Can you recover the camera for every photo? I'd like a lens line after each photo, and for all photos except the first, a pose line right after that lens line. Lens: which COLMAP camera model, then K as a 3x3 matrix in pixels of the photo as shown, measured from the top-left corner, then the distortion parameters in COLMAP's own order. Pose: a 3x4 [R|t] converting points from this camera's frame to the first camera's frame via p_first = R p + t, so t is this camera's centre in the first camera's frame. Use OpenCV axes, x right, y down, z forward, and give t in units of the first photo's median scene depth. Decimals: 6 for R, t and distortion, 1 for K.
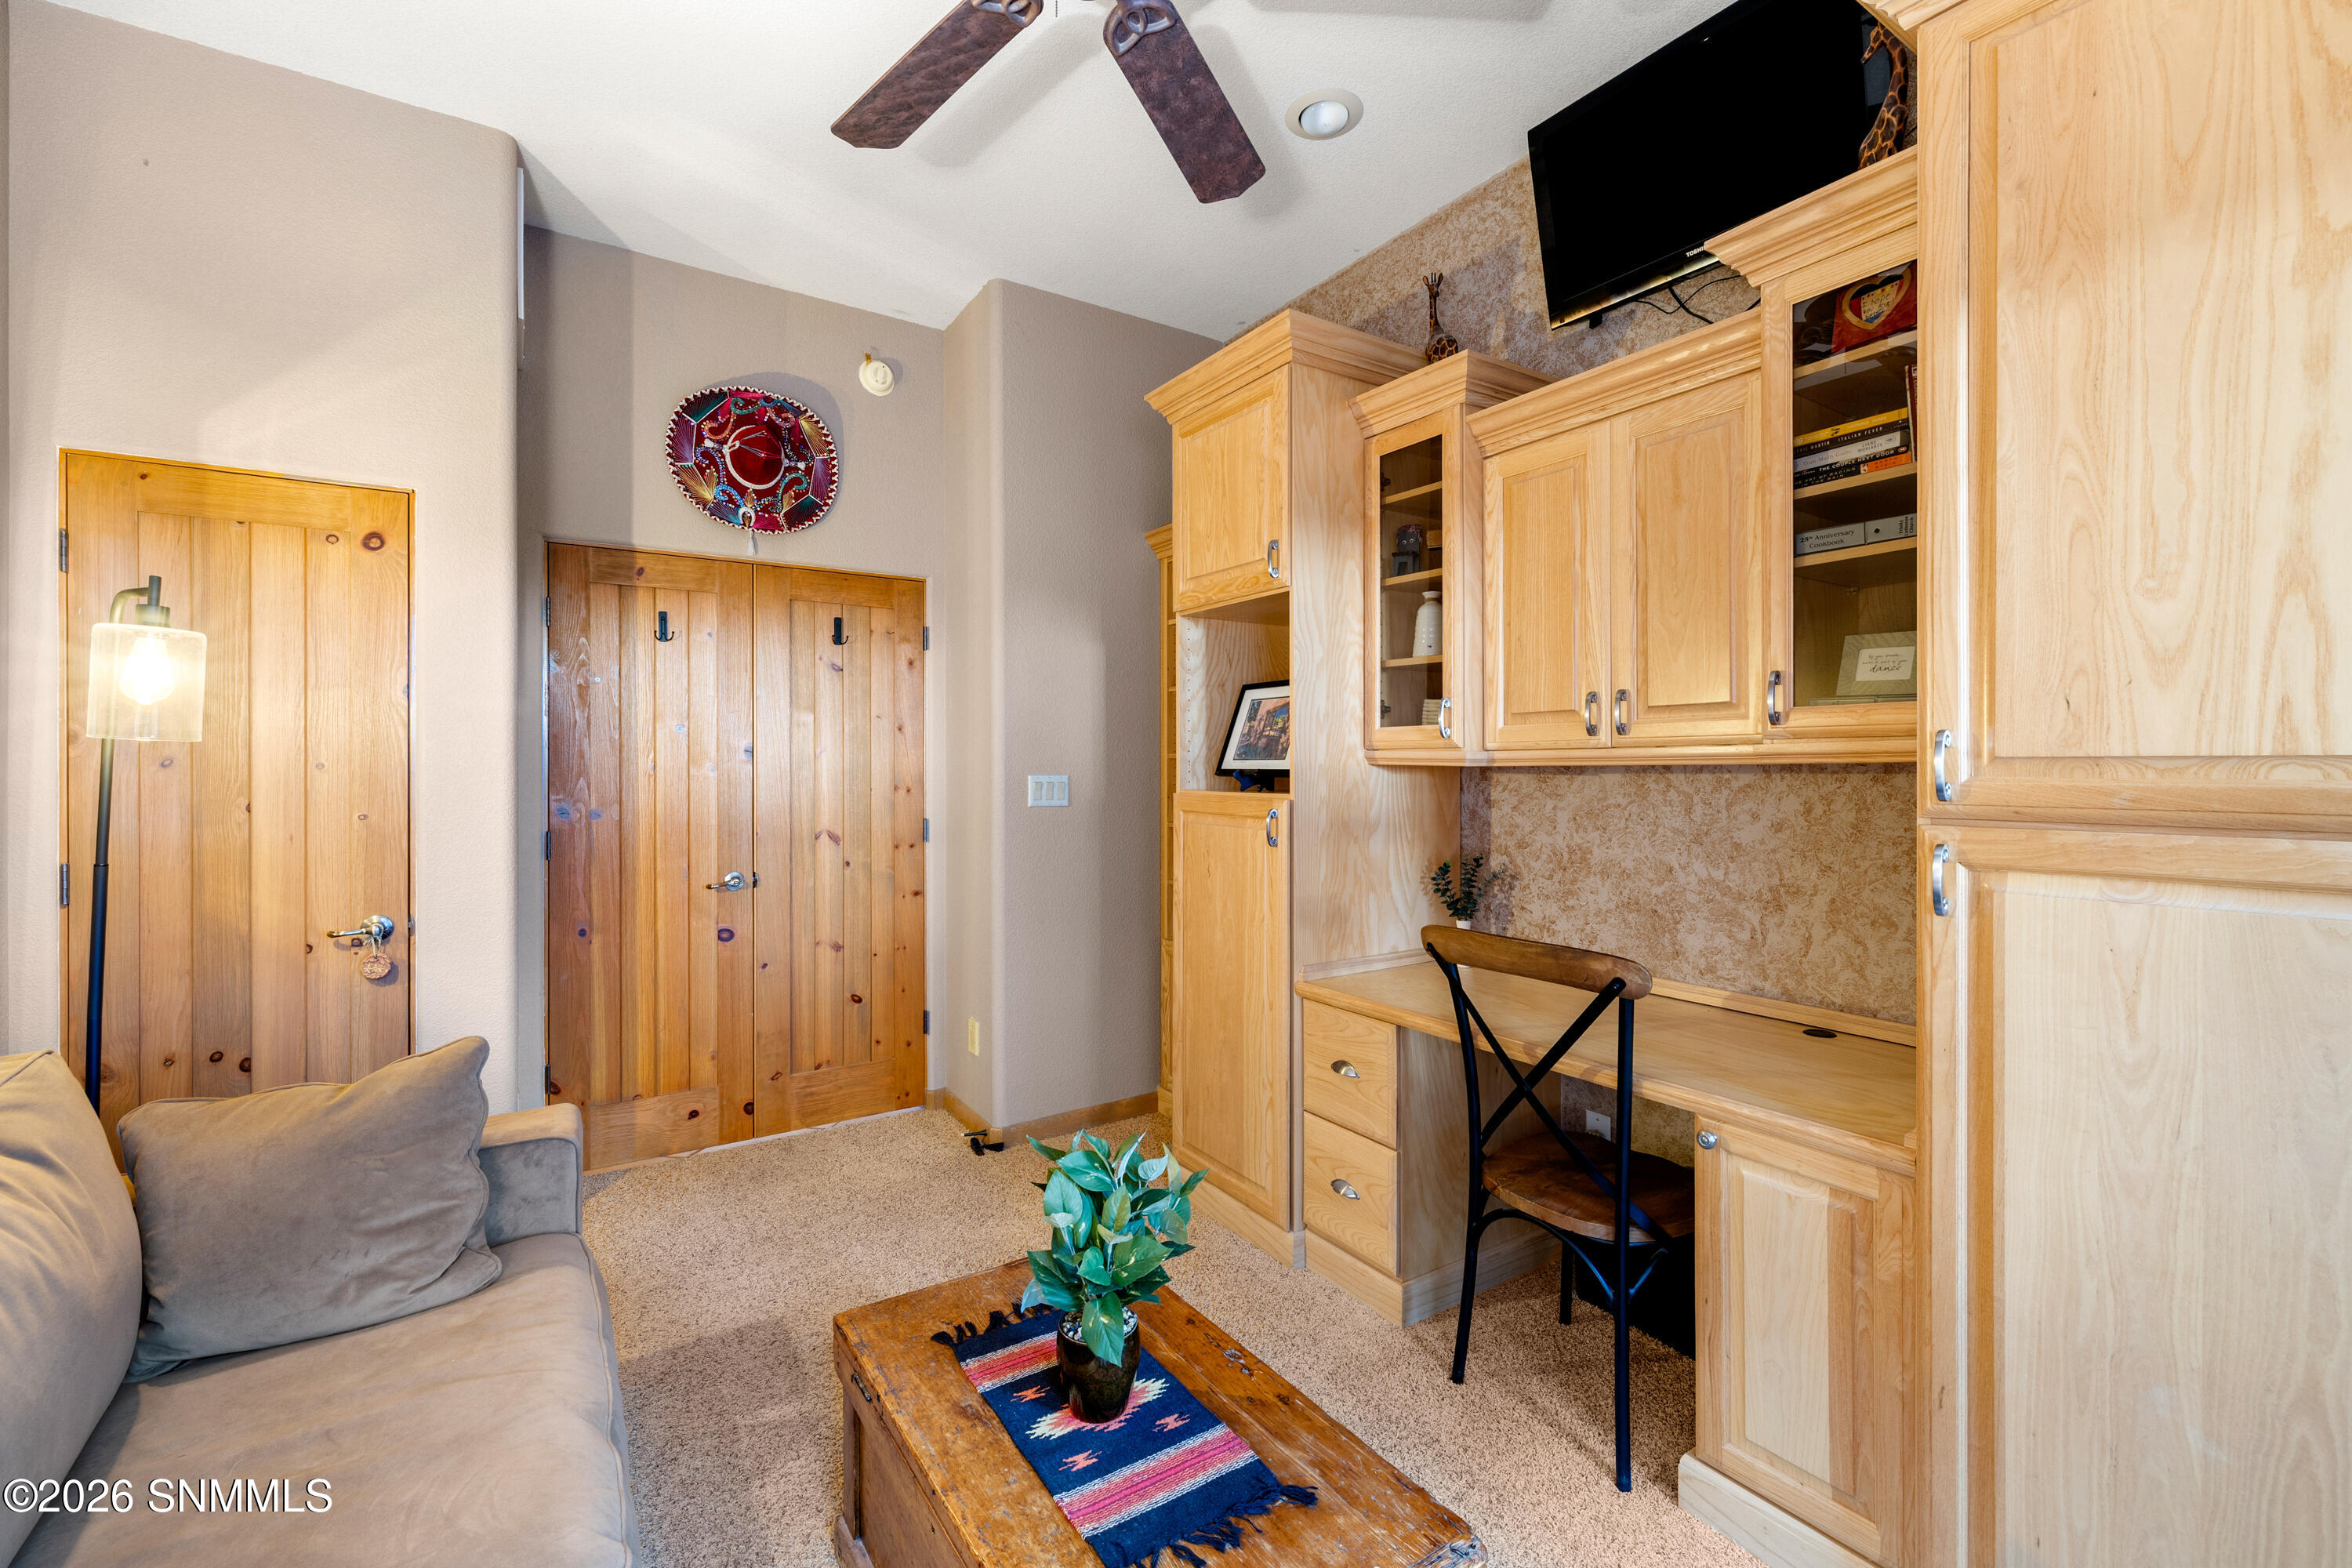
lens RADIAL K [[986.3, 0, 1180.0], [0, 986.3, 793.1], [0, 0, 1]] dist [-0.001843, -0.000384]
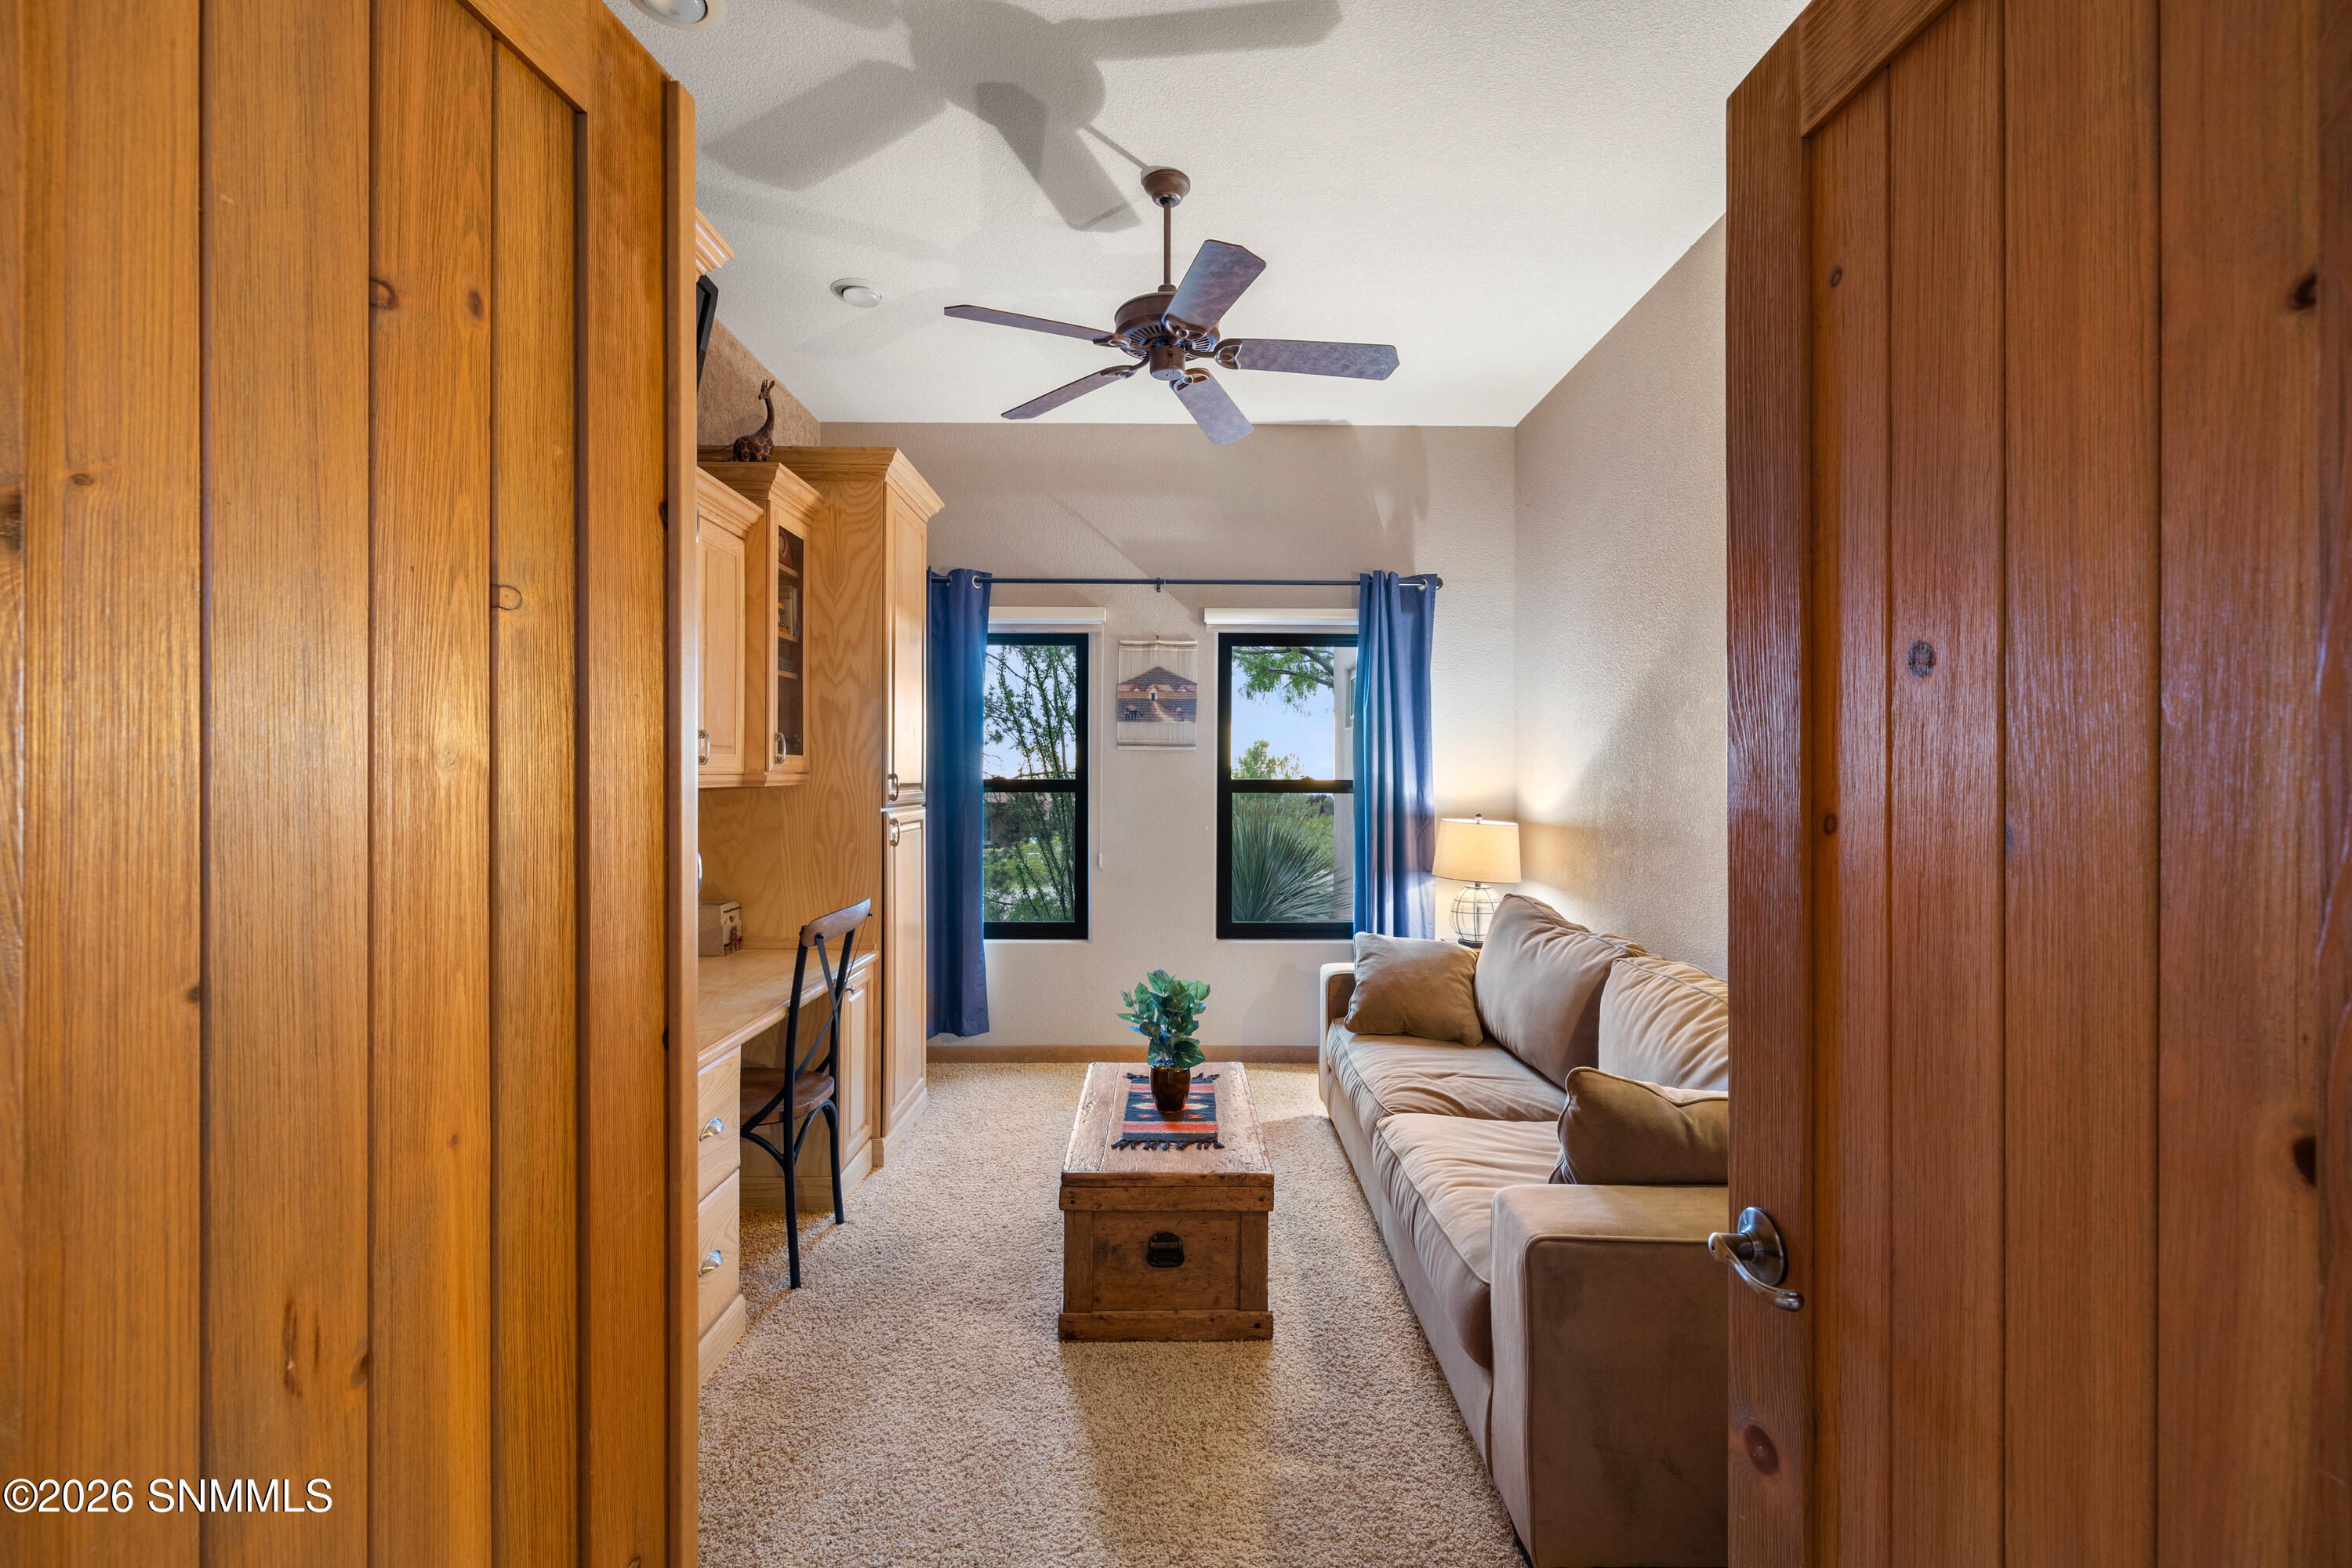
lens RADIAL K [[986.3, 0, 1176.3], [0, 986.3, 776.6], [0, 0, 1]] dist [-0.001843, -0.000384]
pose [[-0.848158, -0.000863, 0.529742, -1.038932], [-0.002114, 0.999996, -0.001756, -0.060448], [-0.529739, -0.002609, -0.848157, 2.401364]]
